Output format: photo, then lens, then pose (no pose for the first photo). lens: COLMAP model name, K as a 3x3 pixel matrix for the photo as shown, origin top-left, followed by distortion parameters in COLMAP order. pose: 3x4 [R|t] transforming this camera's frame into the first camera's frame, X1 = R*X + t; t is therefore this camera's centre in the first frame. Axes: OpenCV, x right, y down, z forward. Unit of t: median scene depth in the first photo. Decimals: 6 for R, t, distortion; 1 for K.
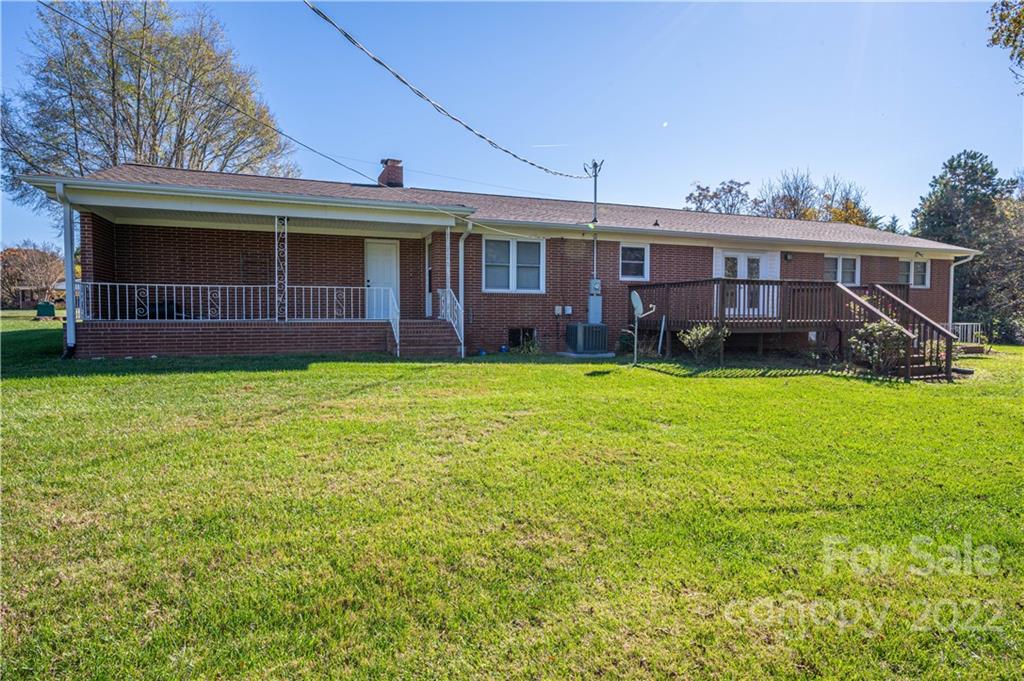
lens RADIAL K [[564.6, 0, 512.1], [0, 564.6, 338.9], [0, 0, 1]] dist [-0.002307, 0.000030]
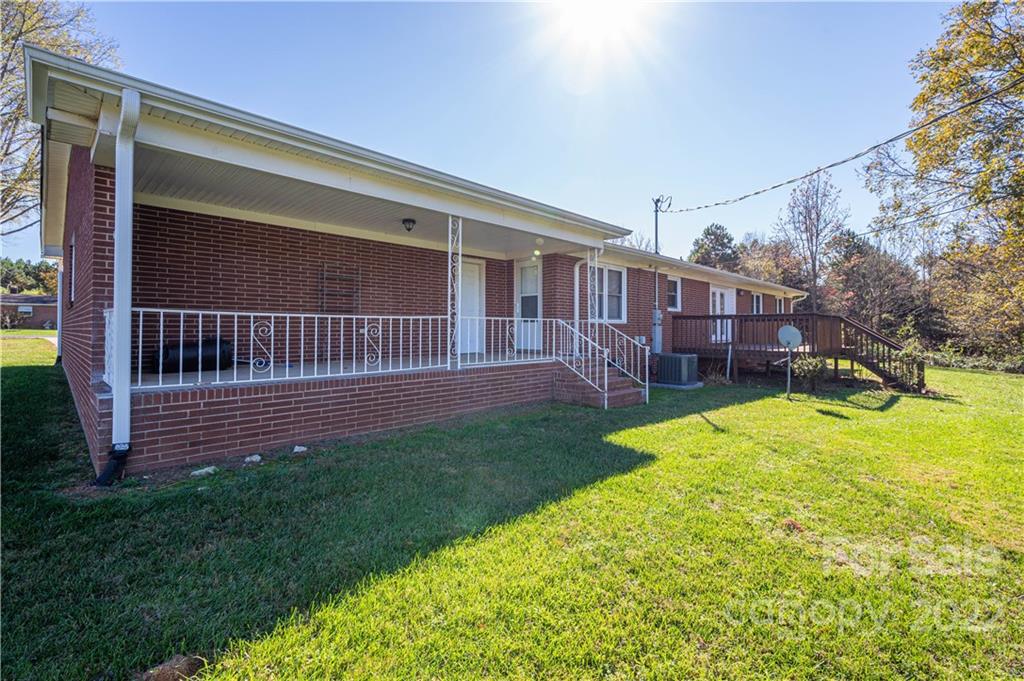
lens RADIAL K [[467.6, 0, 512.1], [0, 467.6, 332.8], [0, 0, 1]] dist [-0.001034, -0.000055]
pose [[0.882980, -0.010253, 0.469298, -0.492811], [0.030747, 0.998878, -0.036028, -0.041340], [-0.468402, 0.046241, 0.882305, 0.374315]]
